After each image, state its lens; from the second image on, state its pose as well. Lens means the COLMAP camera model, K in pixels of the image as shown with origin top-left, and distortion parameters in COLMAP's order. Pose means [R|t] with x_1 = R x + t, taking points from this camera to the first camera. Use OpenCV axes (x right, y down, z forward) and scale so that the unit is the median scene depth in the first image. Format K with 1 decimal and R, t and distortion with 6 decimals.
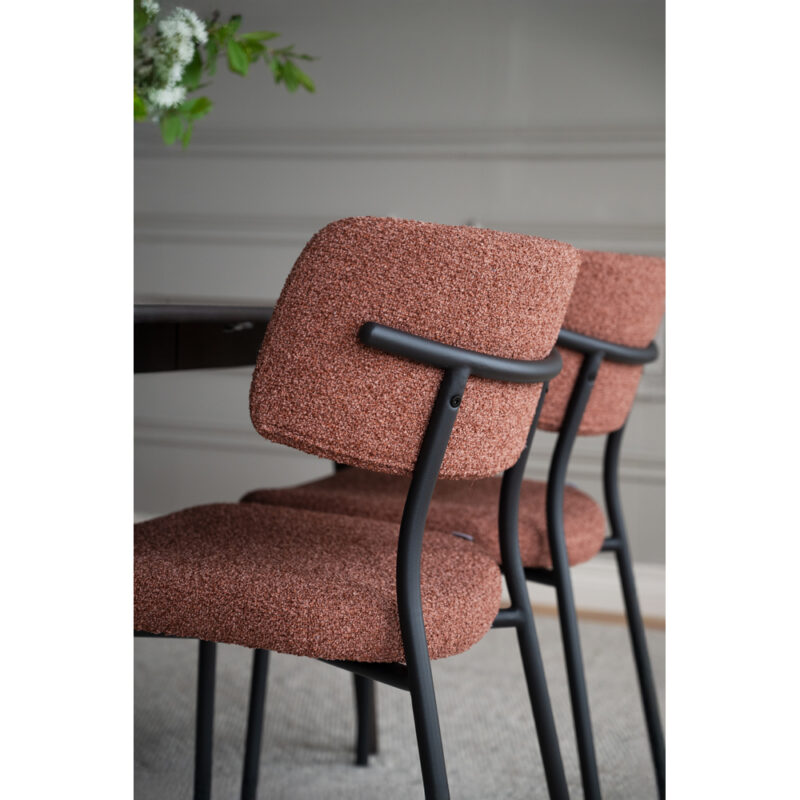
lens RADIAL K [[1619.3, 0, 399.6], [0, 1619.3, 444.6], [0, 0, 1]] dist [-0.066704, 0.395901]
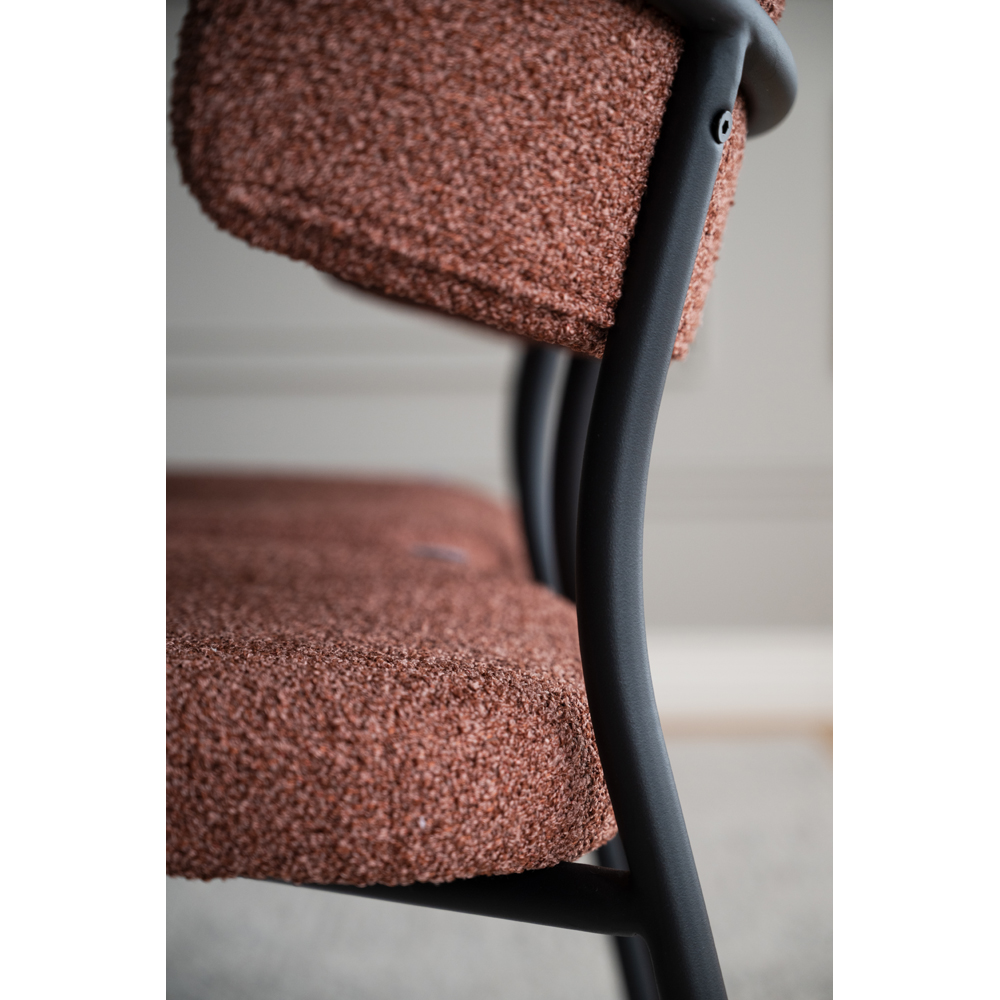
lens RADIAL K [[2024.2, 0, 499.5], [0, 2024.2, 555.7], [0, 0, 1]] dist [-0.066704, 0.395901]
pose [[0.926625, -0.082068, 0.366921, -0.187390], [0.076317, 0.996627, 0.030179, 0.052441], [-0.368160, 0.000038, 0.929762, 0.604611]]
